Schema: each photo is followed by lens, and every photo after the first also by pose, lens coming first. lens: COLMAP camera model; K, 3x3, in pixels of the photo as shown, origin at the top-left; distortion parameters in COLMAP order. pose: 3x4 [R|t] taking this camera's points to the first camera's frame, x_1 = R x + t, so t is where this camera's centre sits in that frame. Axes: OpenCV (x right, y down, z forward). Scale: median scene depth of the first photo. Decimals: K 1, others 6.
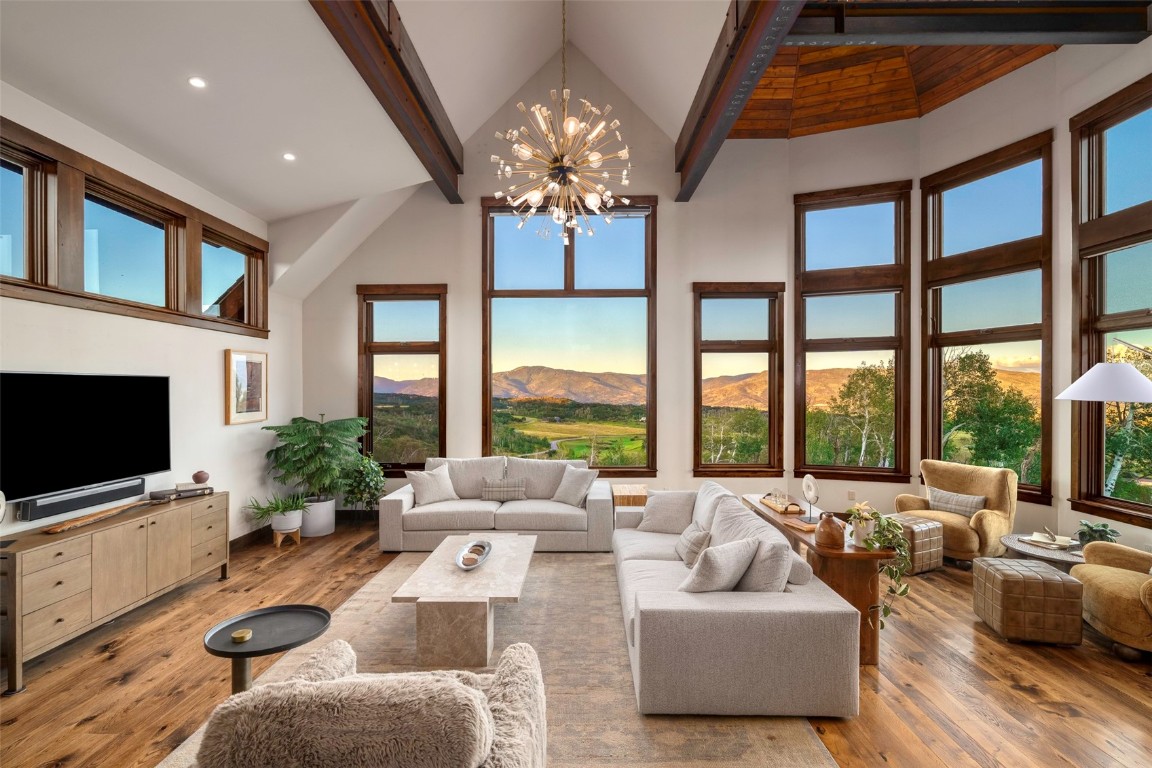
lens RADIAL K [[481.1, 0, 607.9], [0, 481.1, 415.6], [0, 0, 1]] dist [-0.010549, 0.000813]
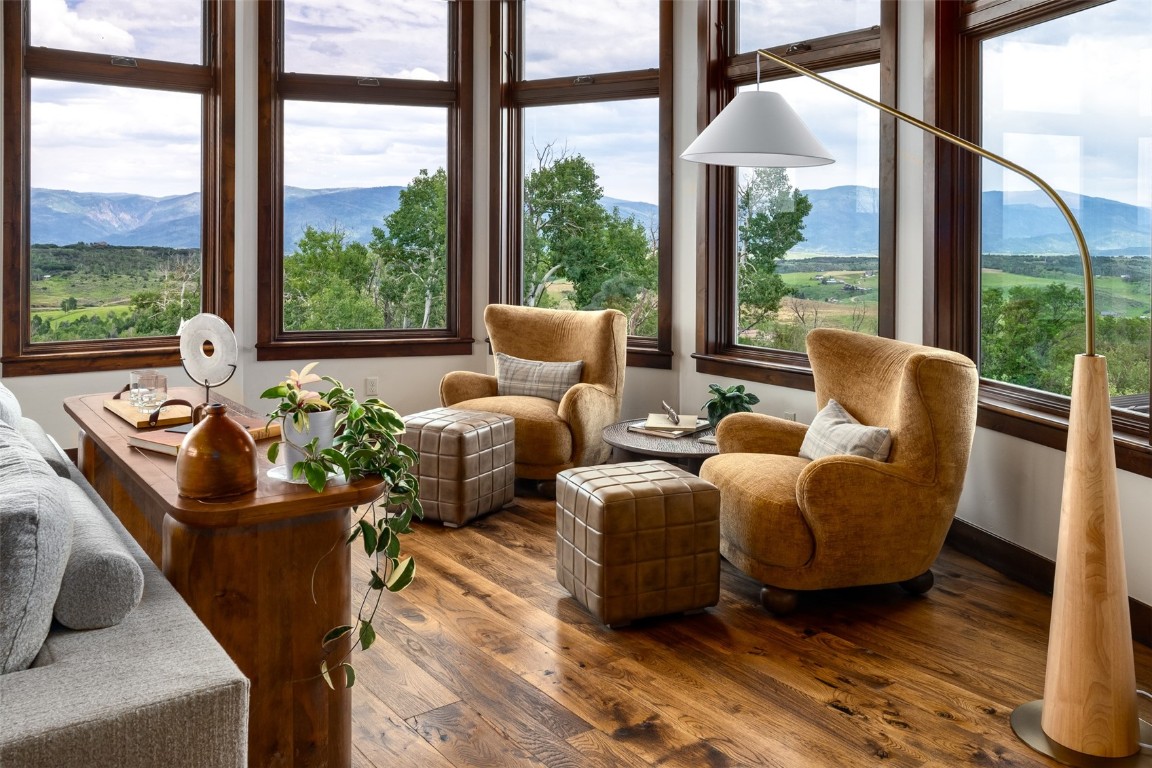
lens RADIAL K [[855.6, 0, 576.2], [0, 855.6, 380.2], [0, 0, 1]] dist [0.001764, 0.000922]
pose [[0.799201, -0.079551, 0.595776, 0.249599], [0.010102, 0.992841, 0.119018, 0.093637], [-0.600978, -0.089101, 0.794283, 0.280704]]
